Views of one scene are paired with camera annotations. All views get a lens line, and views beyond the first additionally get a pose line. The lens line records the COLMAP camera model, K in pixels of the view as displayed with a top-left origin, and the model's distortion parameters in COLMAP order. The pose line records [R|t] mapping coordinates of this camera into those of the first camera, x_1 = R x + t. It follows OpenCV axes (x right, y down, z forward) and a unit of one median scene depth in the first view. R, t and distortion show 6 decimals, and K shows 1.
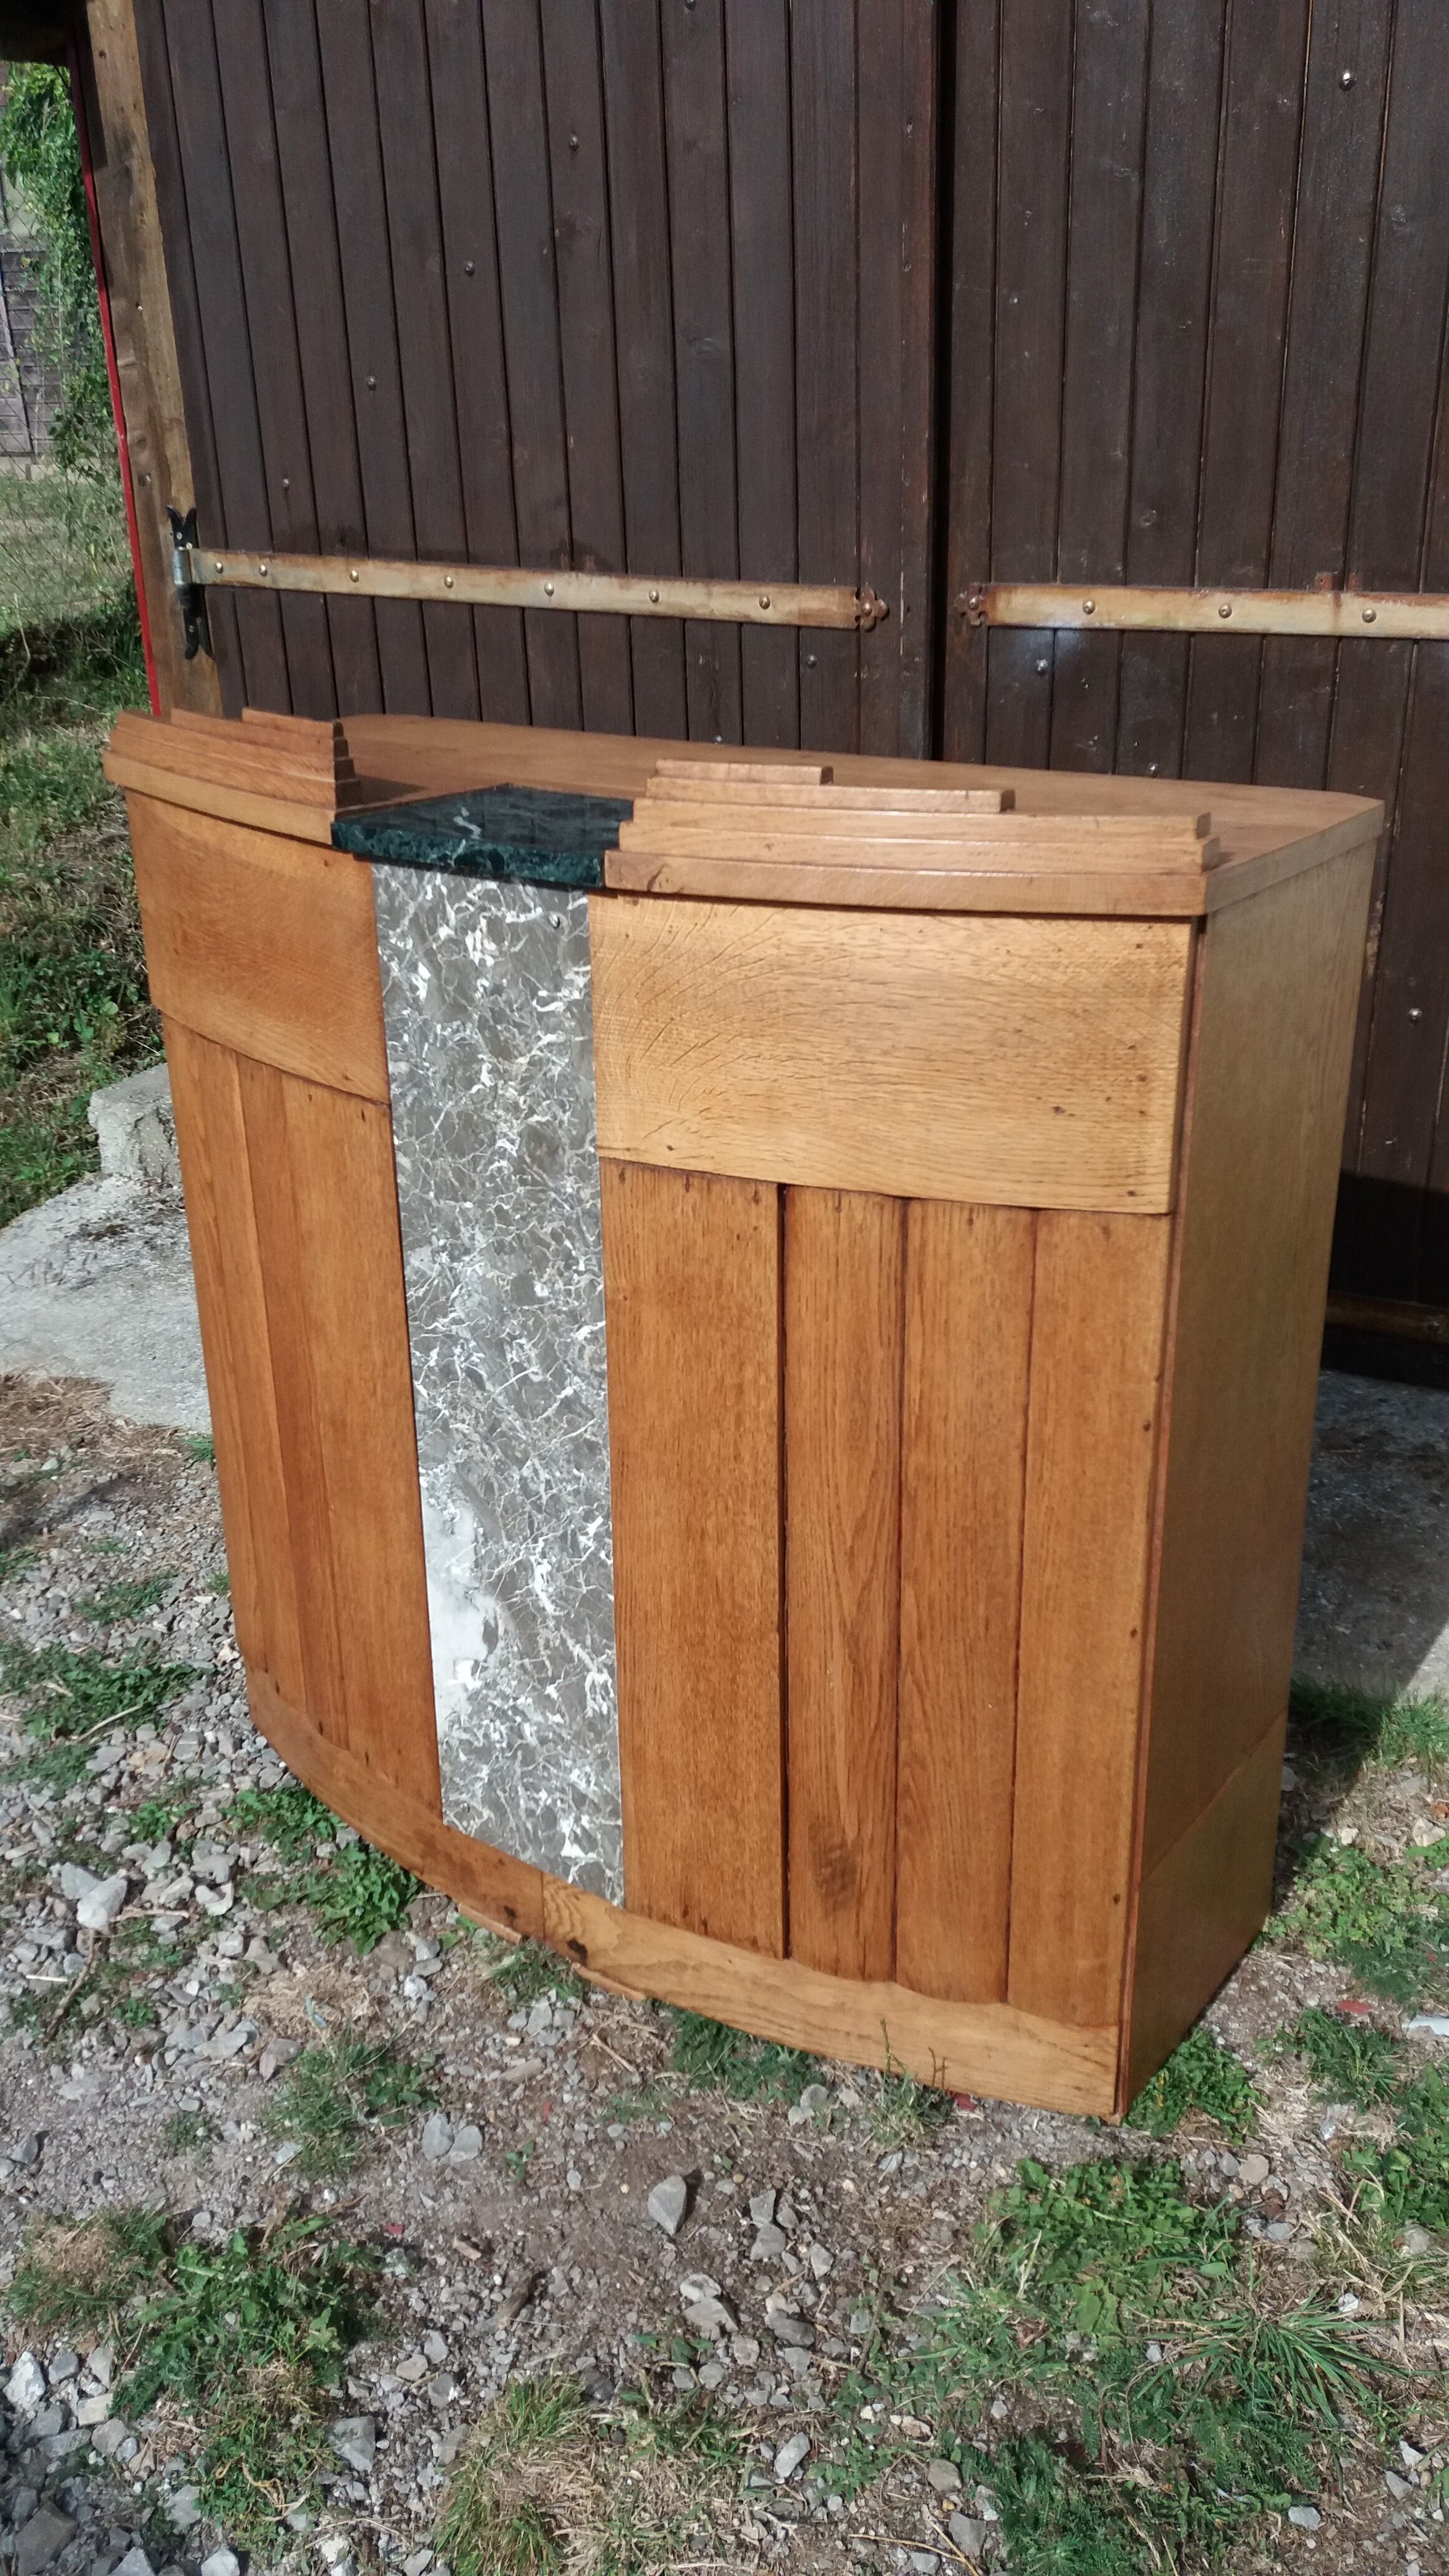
lens RADIAL K [[2102.2, 0, 735.4], [0, 2102.2, 1269.7], [0, 0, 1]] dist [0.134971, -0.227242]
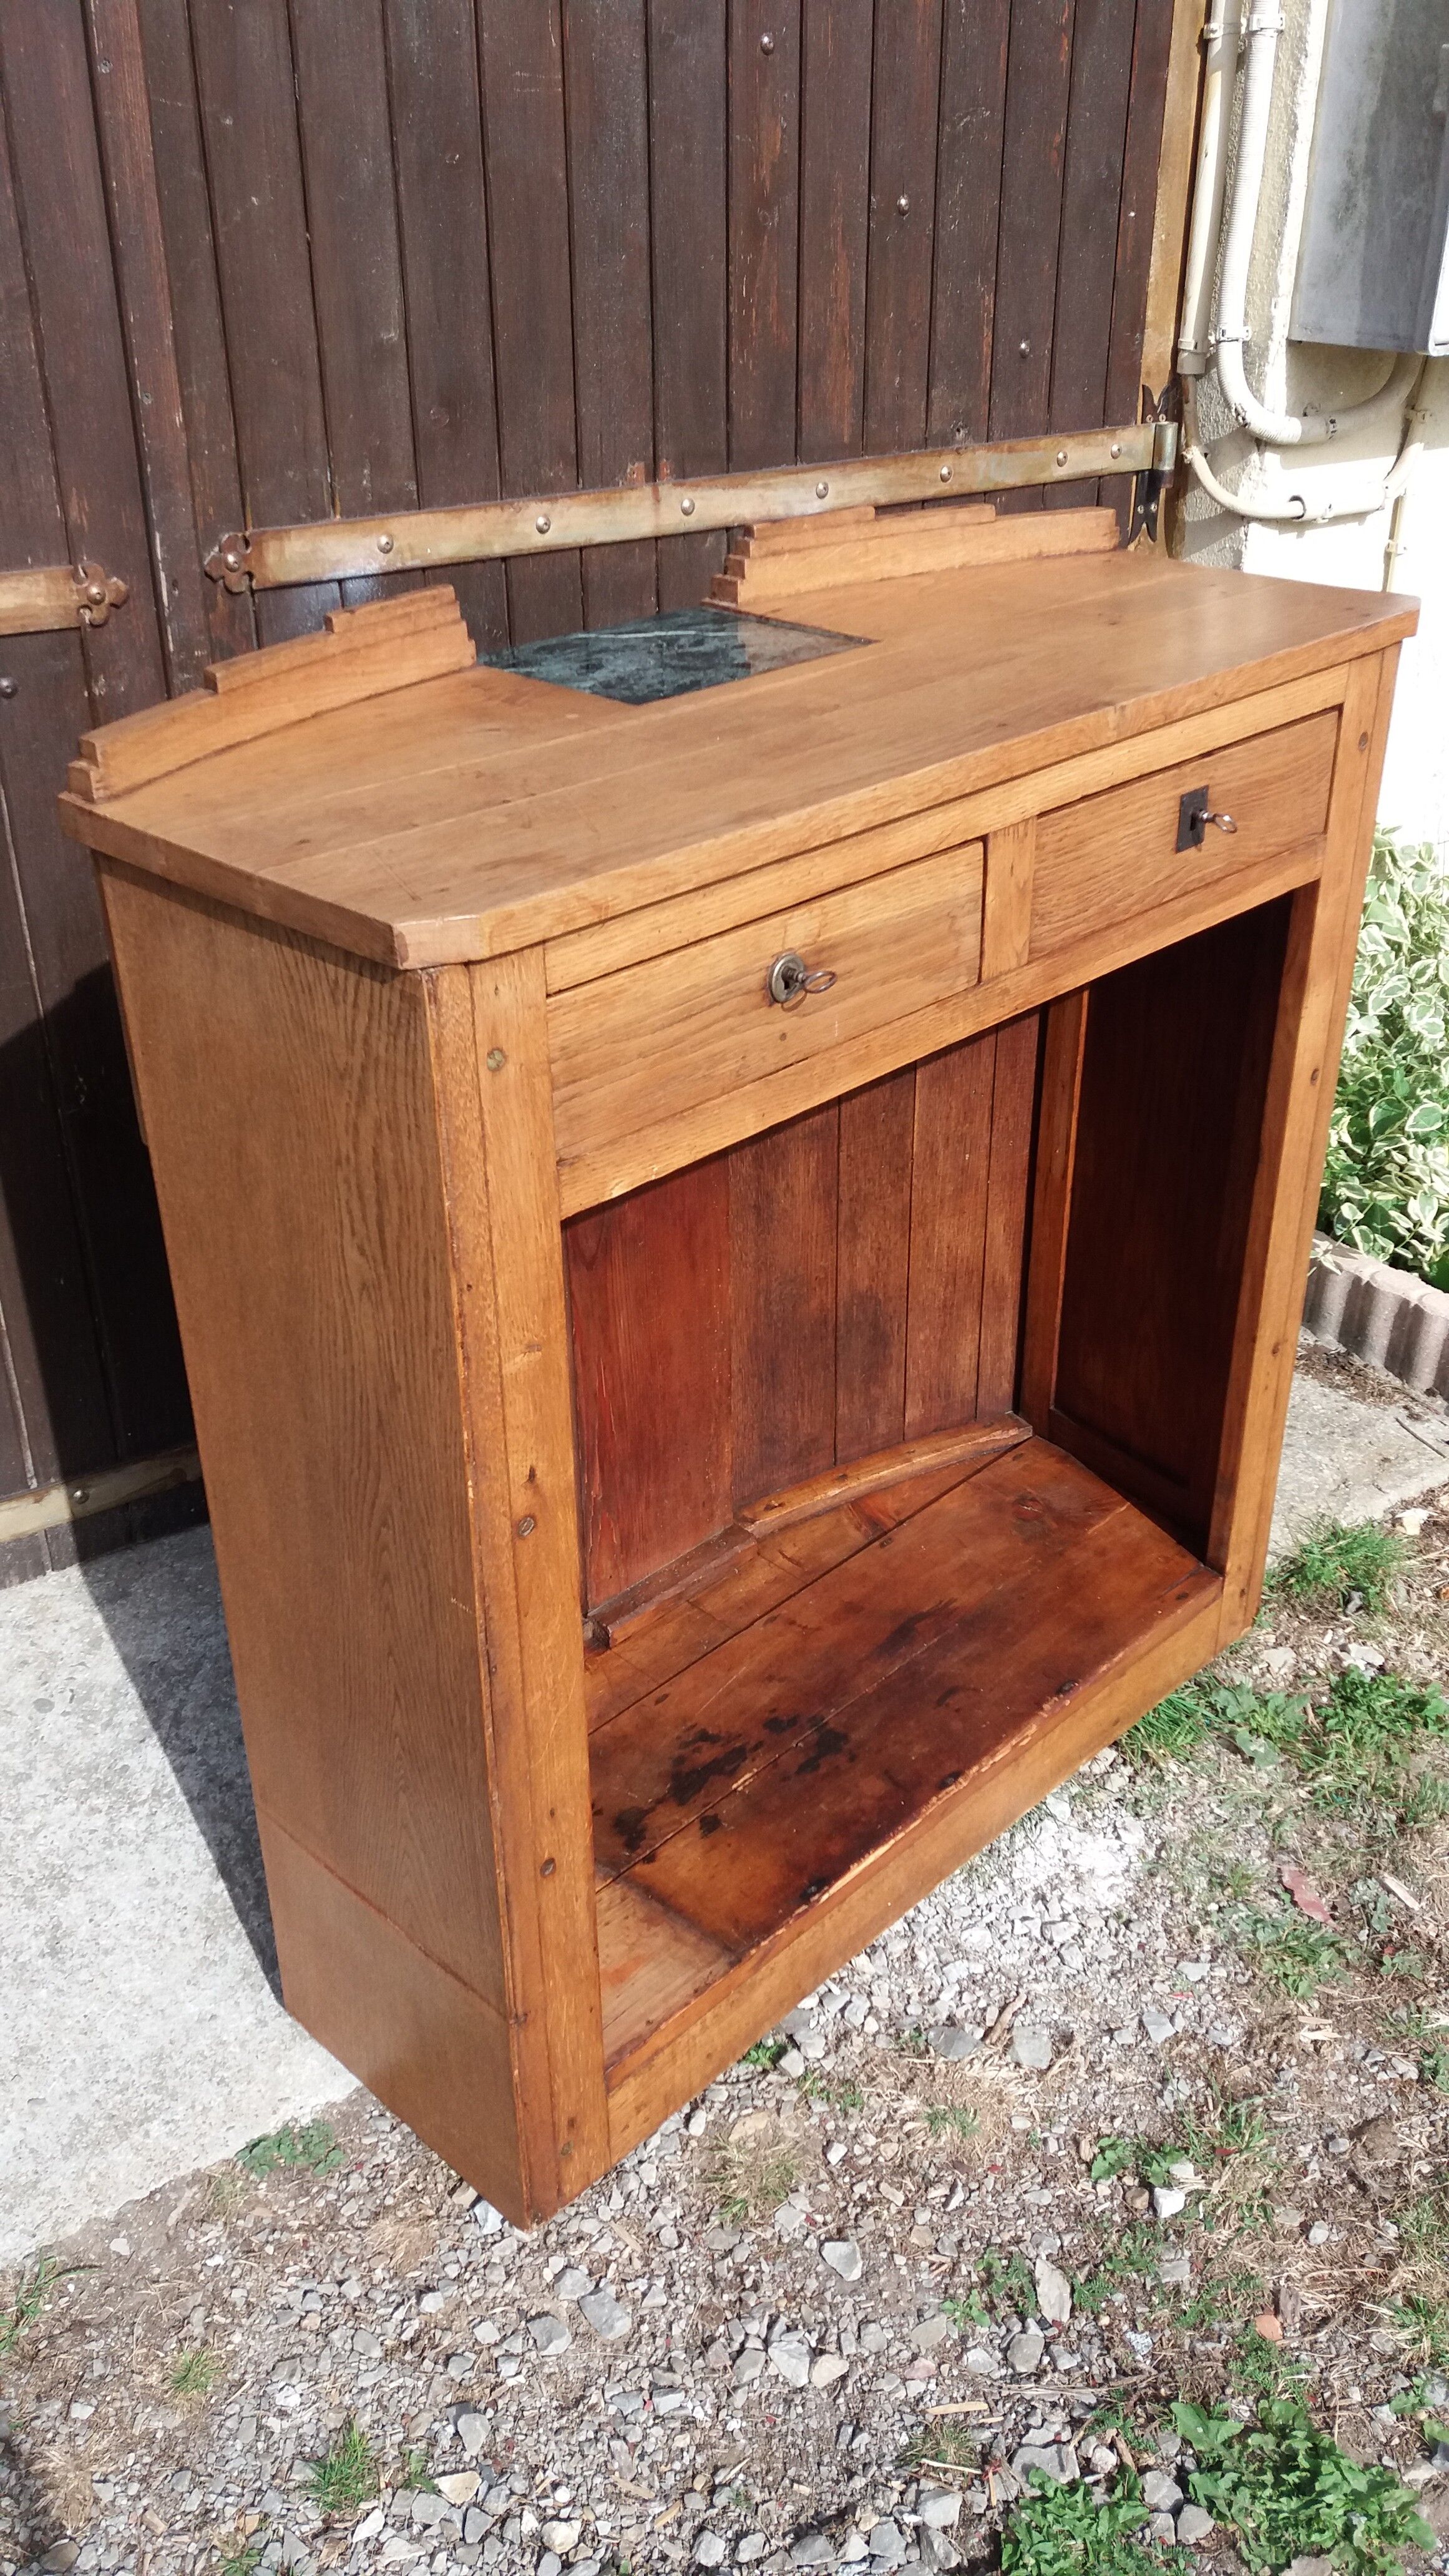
lens RADIAL K [[2162.3, 0, 762.0], [0, 2162.3, 1274.5], [0, 0, 1]] dist [0.032604, -0.004392]
pose [[0.452938, -0.410105, 0.791619, -0.713331], [0.358917, 0.896667, 0.259166, -0.340726], [-0.816104, 0.166739, 0.553329, 0.755007]]
